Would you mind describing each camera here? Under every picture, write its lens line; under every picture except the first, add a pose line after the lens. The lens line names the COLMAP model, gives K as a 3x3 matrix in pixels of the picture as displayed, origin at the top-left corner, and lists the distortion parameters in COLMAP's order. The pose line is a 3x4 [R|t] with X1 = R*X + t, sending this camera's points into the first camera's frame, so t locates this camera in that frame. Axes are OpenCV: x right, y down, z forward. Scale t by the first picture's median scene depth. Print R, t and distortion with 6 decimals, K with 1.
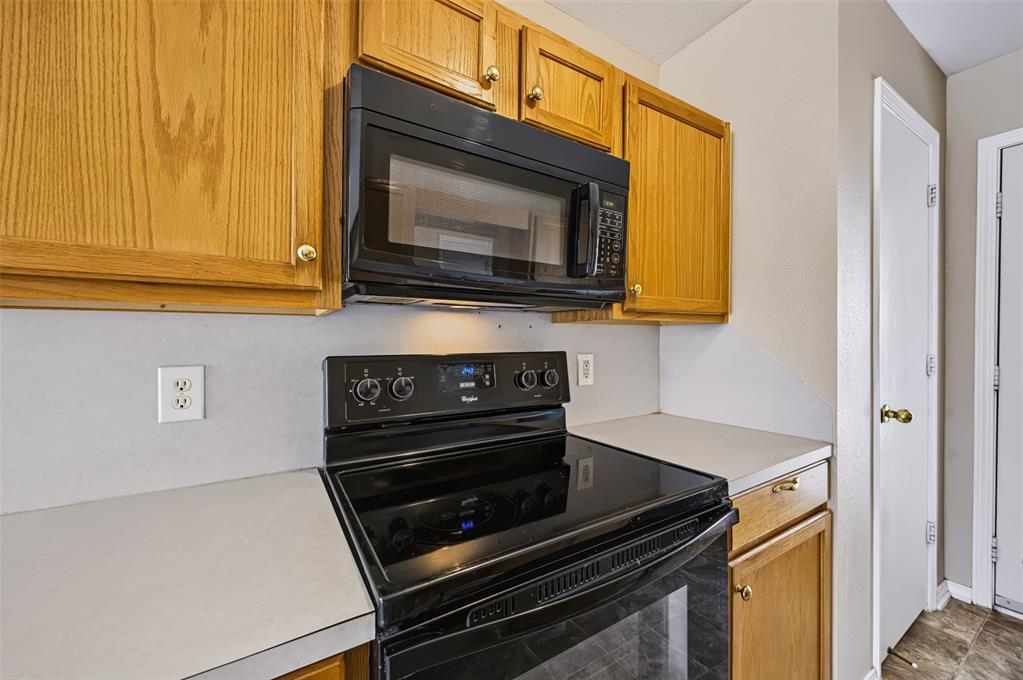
lens RADIAL K [[391.2, 0, 513.0], [0, 391.2, 346.9], [0, 0, 1]] dist [-0.001273, -0.000075]
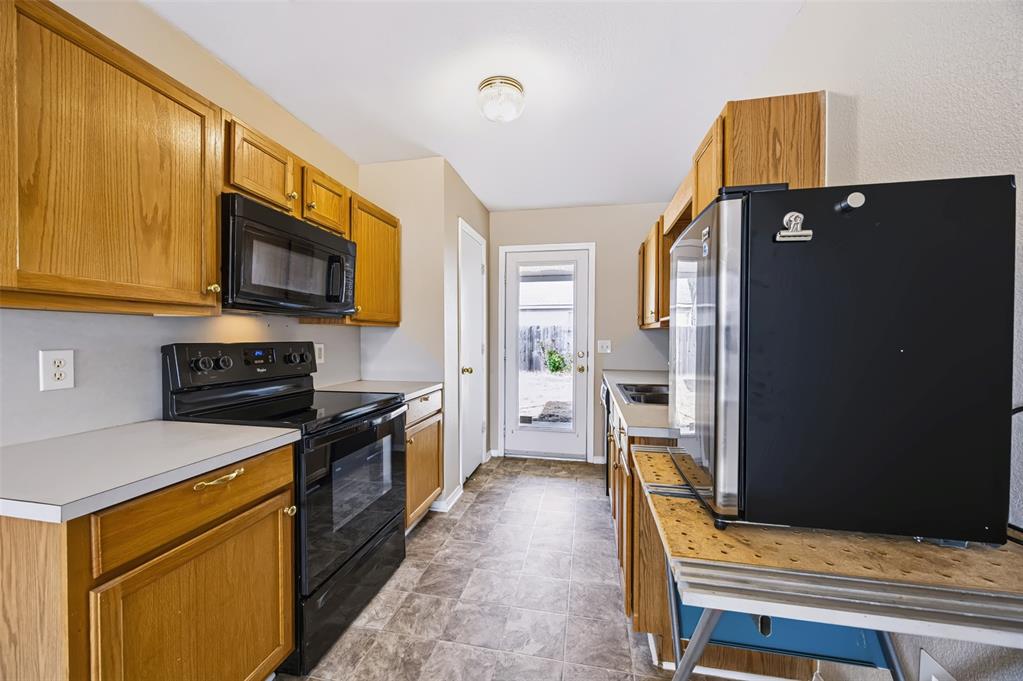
lens RADIAL K [[391.2, 0, 513.0], [0, 391.2, 347.4], [0, 0, 1]] dist [-0.001273, -0.000075]
pose [[0.681641, -0.011275, 0.731600, -0.555658], [0.004317, 0.999926, 0.011389, 0.022661], [-0.731674, -0.004605, 0.681639, -0.832874]]
